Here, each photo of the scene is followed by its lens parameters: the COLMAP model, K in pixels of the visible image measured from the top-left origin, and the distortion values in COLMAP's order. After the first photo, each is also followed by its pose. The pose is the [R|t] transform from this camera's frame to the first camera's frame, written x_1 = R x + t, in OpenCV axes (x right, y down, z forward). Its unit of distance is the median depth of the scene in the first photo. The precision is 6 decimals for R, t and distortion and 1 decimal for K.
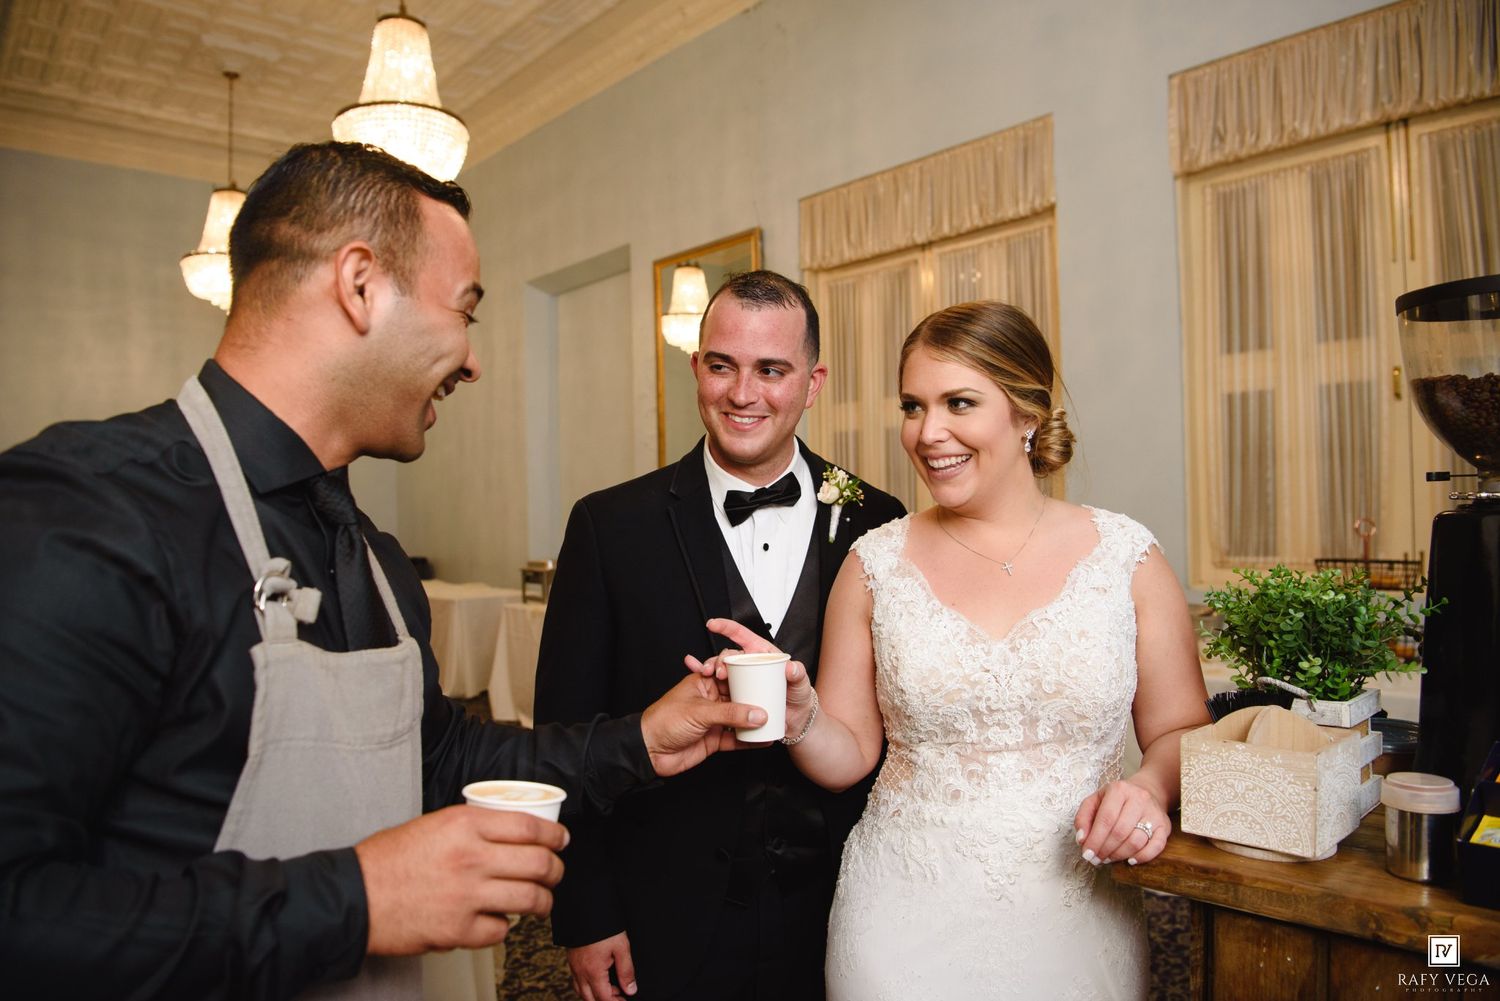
lens RADIAL K [[1028.3, 0, 747.3], [0, 1028.3, 508.2], [0, 0, 1]] dist [-0.076609, 0.020093]
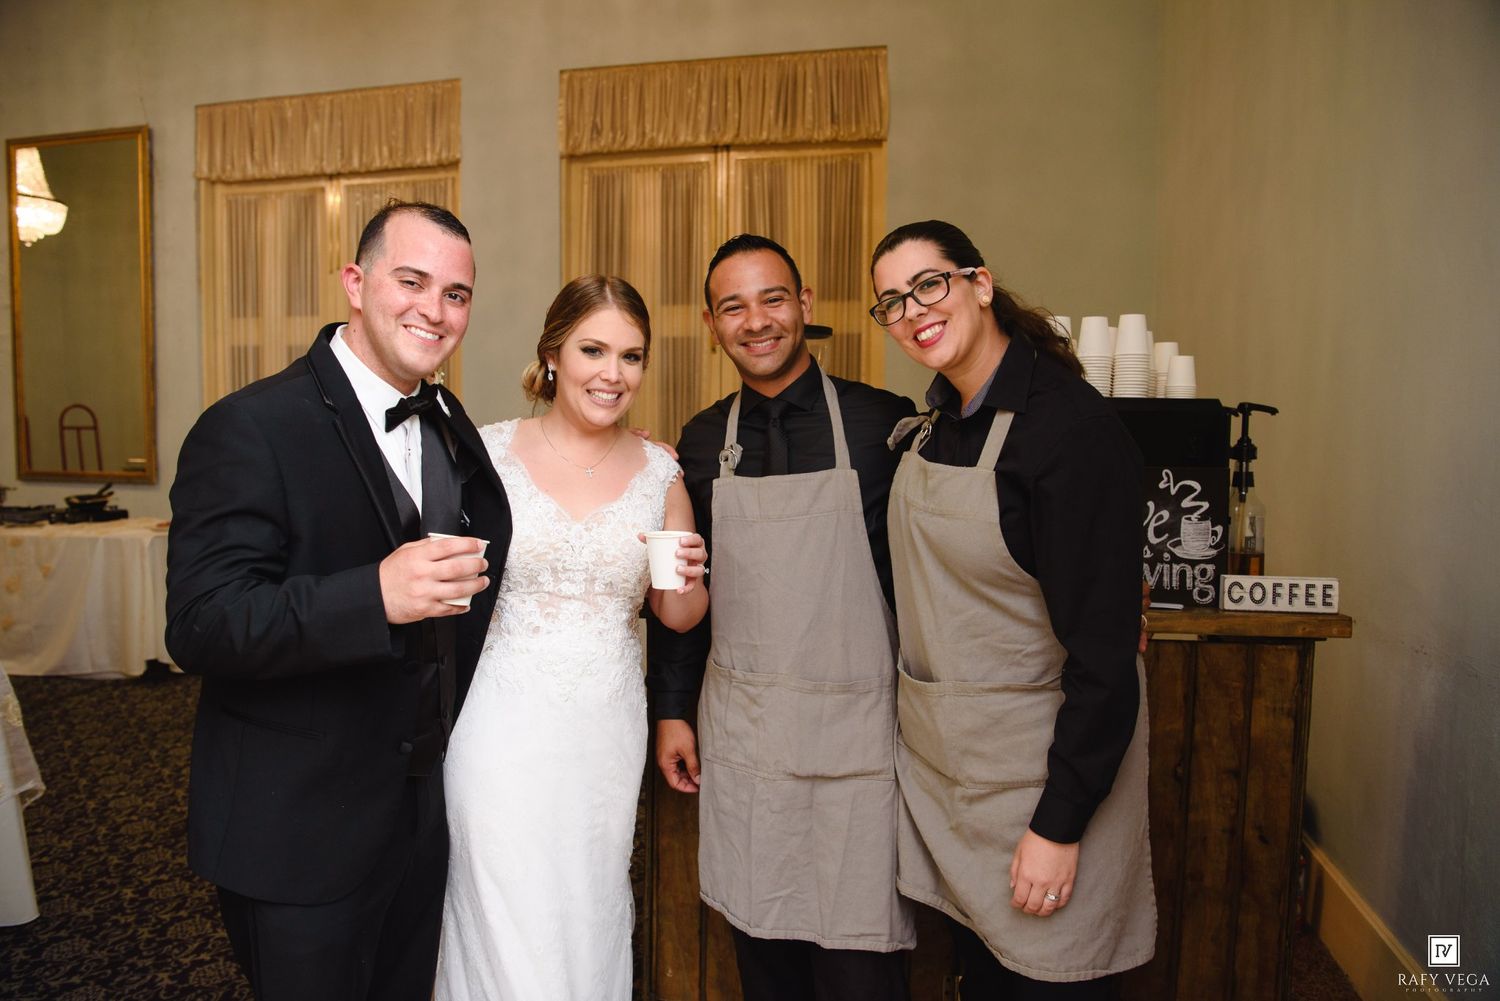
lens RADIAL K [[1028.3, 0, 727.4], [0, 1028.3, 491.3], [0, 0, 1]] dist [-0.076609, 0.020093]
pose [[0.830377, -0.006381, 0.557166, -0.102237], [-0.028560, 0.998133, 0.053996, 0.001880], [-0.556470, -0.060750, 0.828644, -0.164136]]
